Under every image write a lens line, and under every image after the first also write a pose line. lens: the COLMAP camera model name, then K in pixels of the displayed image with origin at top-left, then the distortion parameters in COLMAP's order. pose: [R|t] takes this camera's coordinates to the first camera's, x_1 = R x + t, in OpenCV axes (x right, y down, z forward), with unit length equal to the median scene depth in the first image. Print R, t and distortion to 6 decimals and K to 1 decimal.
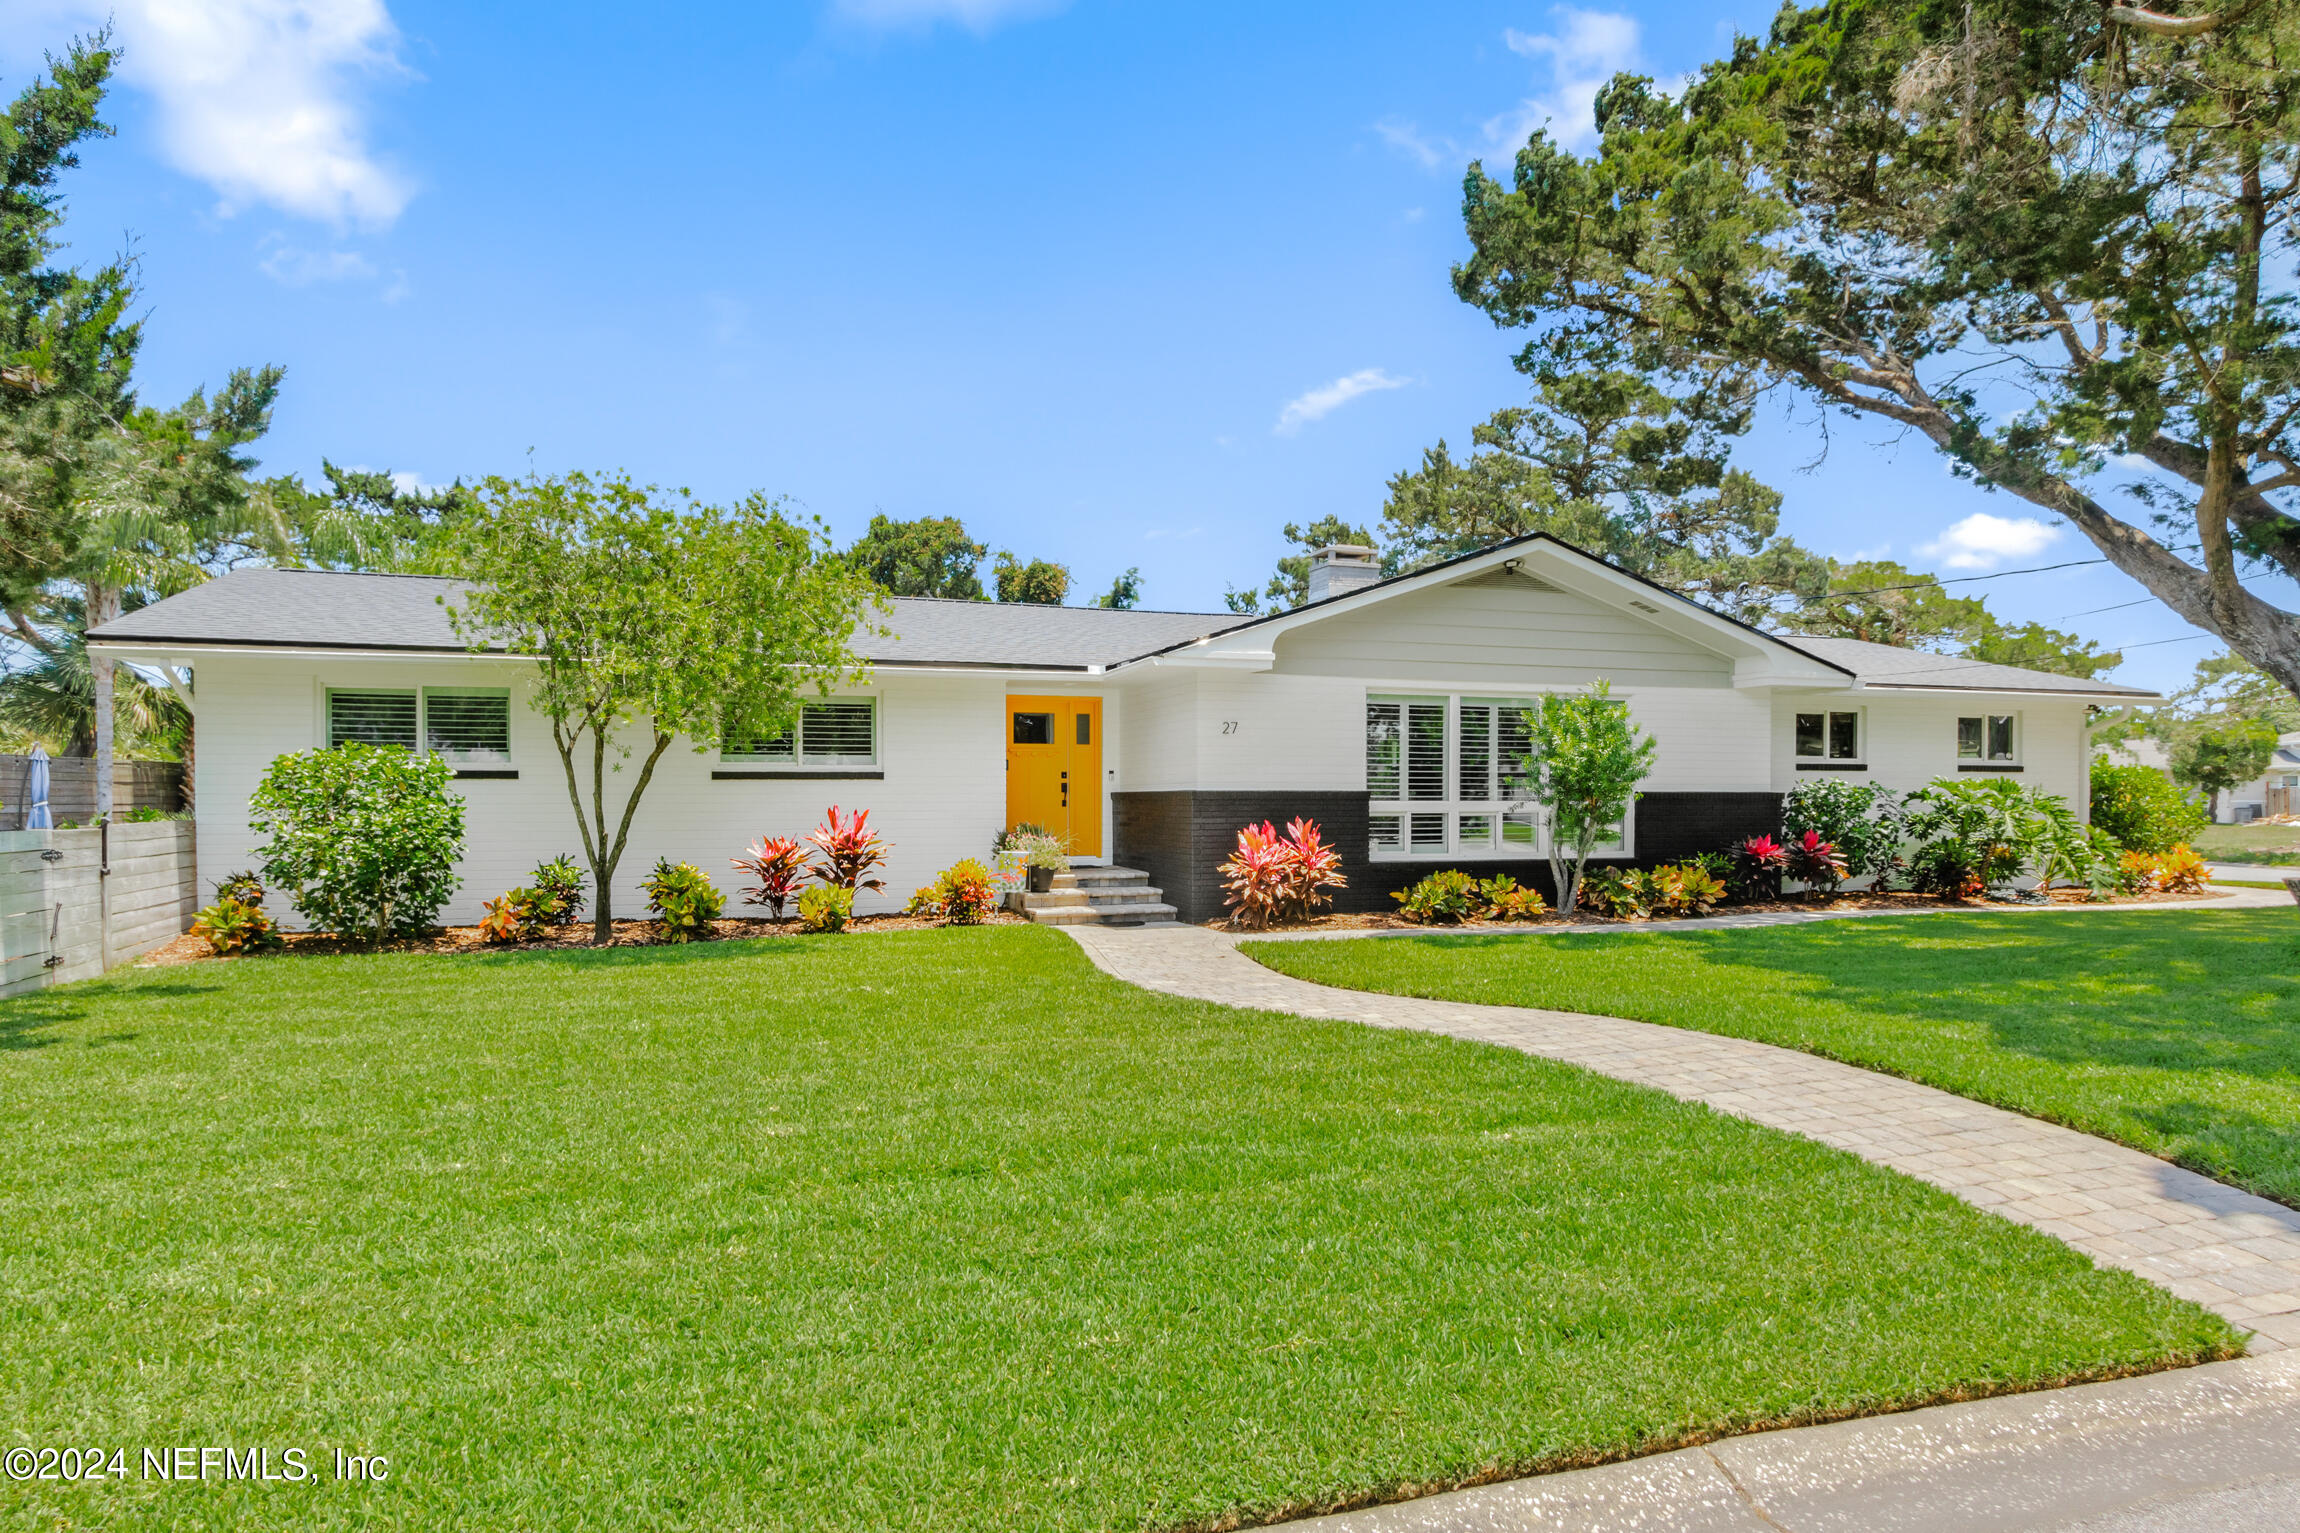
lens RADIAL K [[1341.0, 0, 1148.5], [0, 1341.0, 774.0], [0, 0, 1]] dist [0.004054, 0.001173]
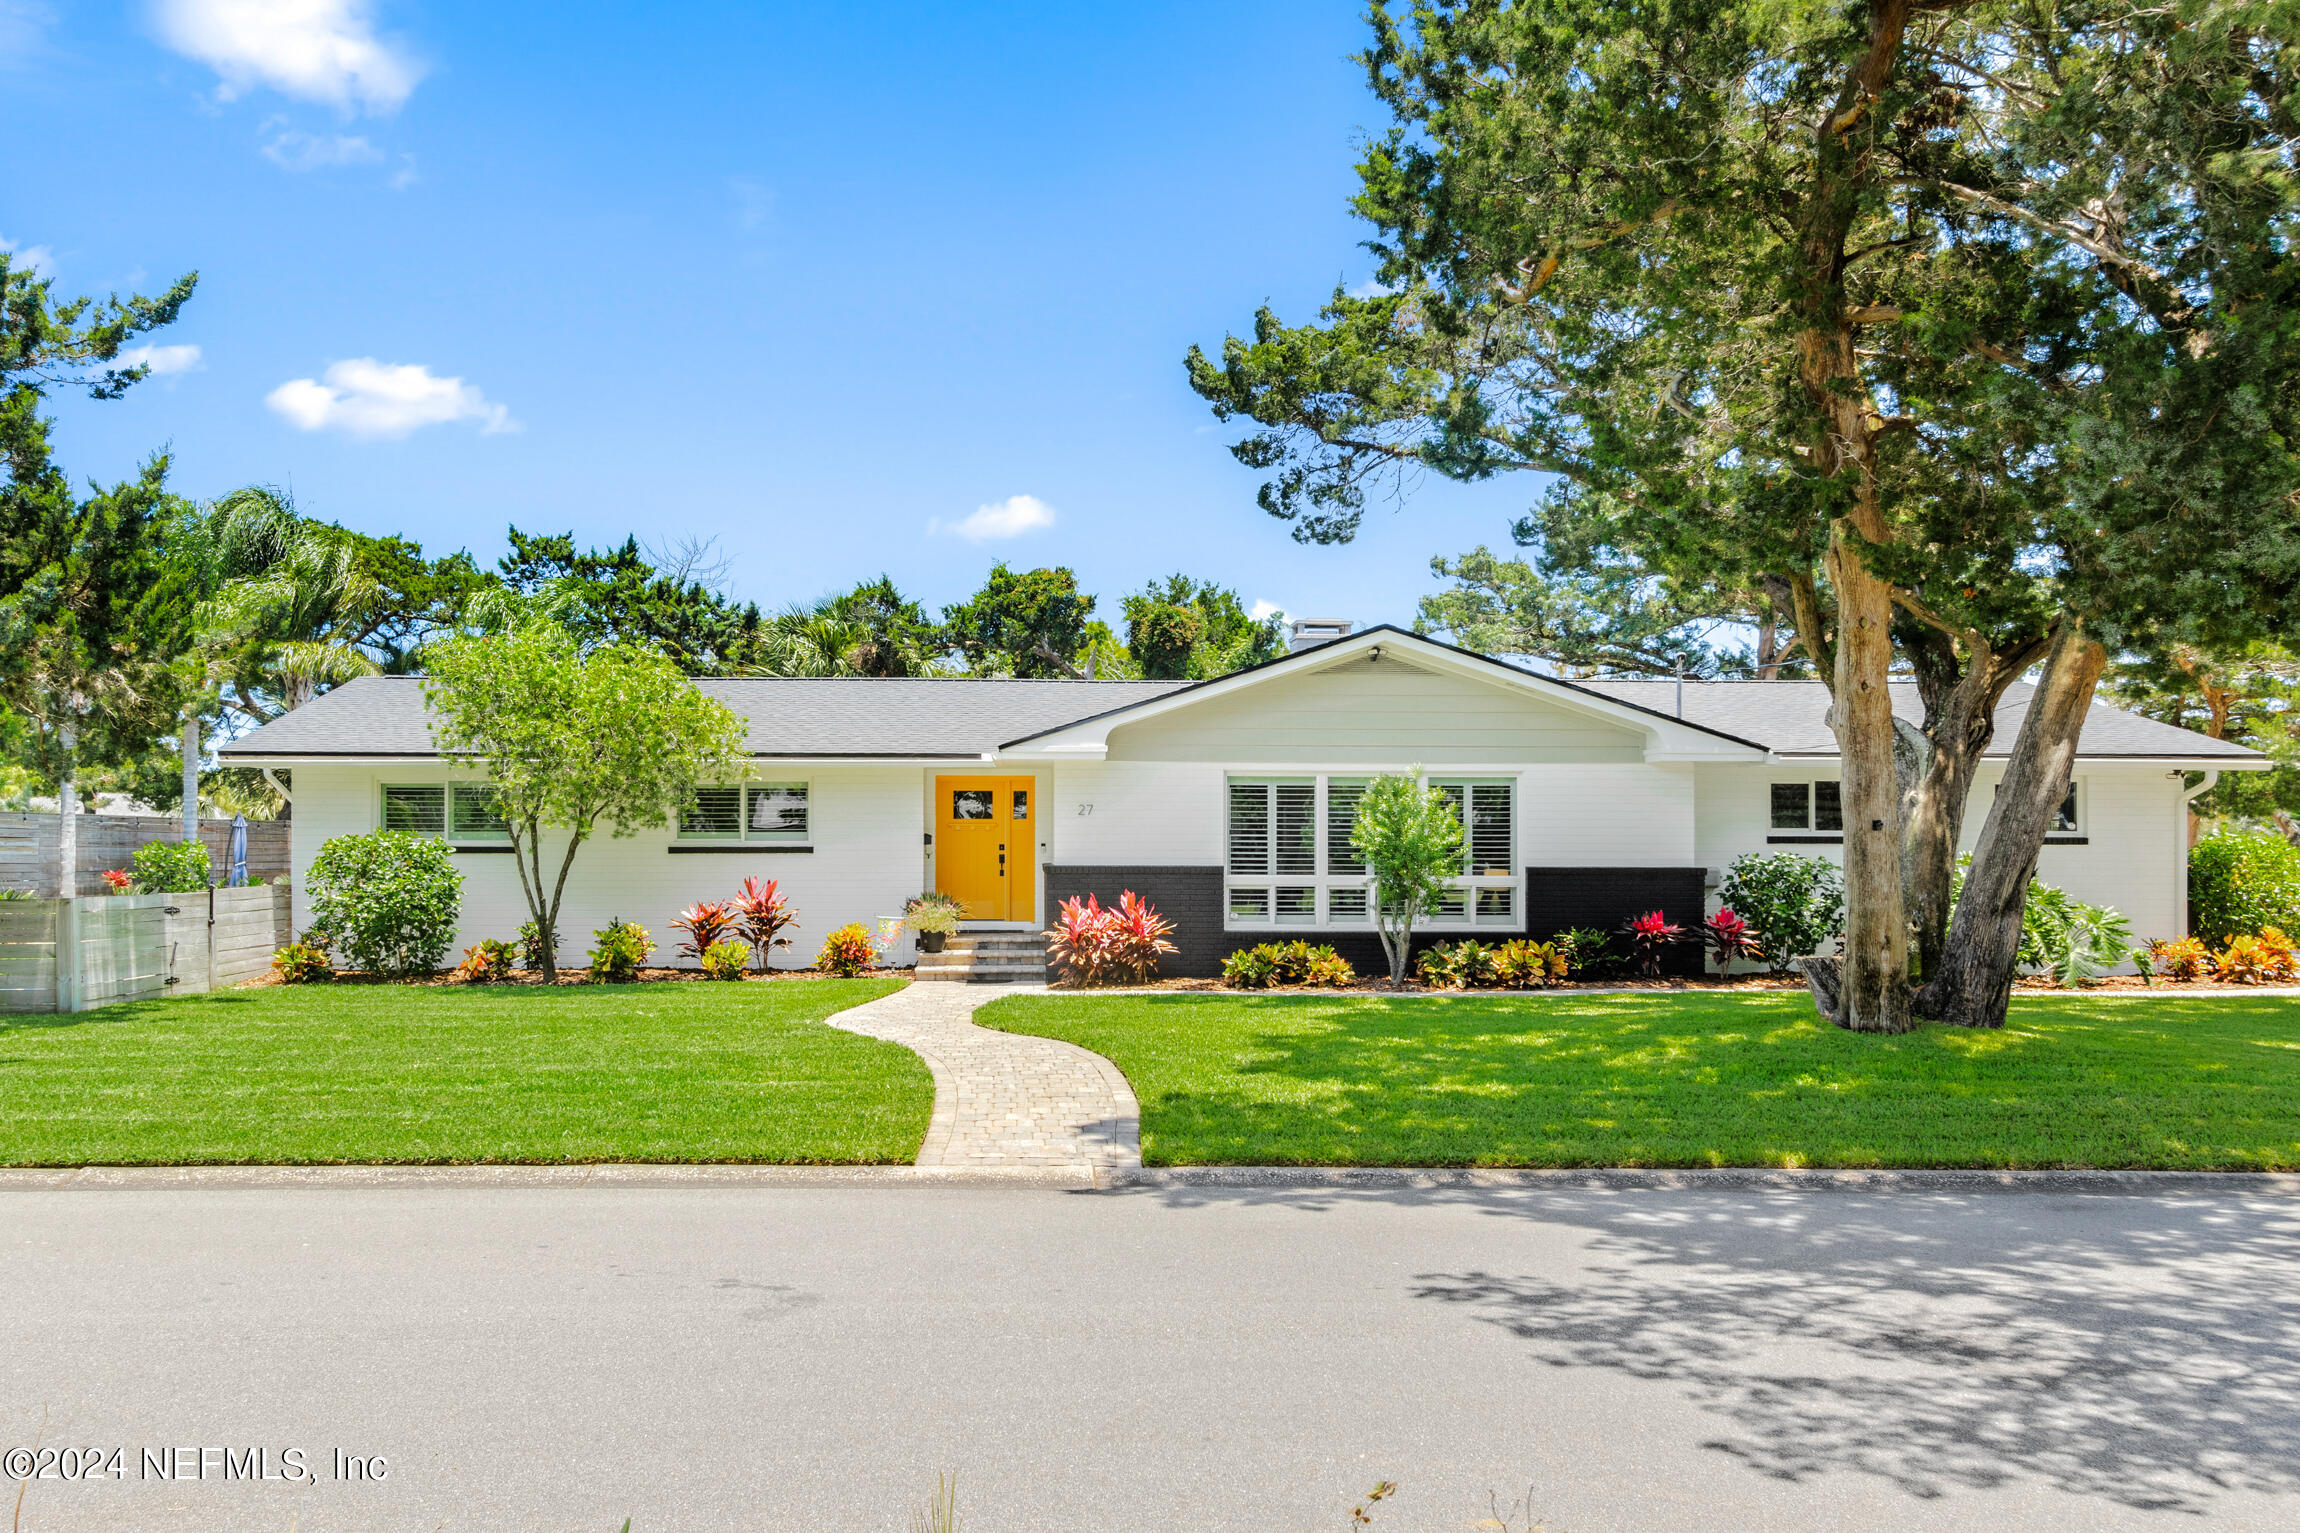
lens RADIAL K [[1743.6, 0, 1148.7], [0, 1743.6, 775.5], [0, 0, 1]] dist [-0.001815, -0.004714]
pose [[0.967174, -0.006158, -0.254040, 0.482270], [0.000526, 0.999753, -0.022233, -0.030484], [0.254114, 0.021370, 0.966938, -0.400710]]
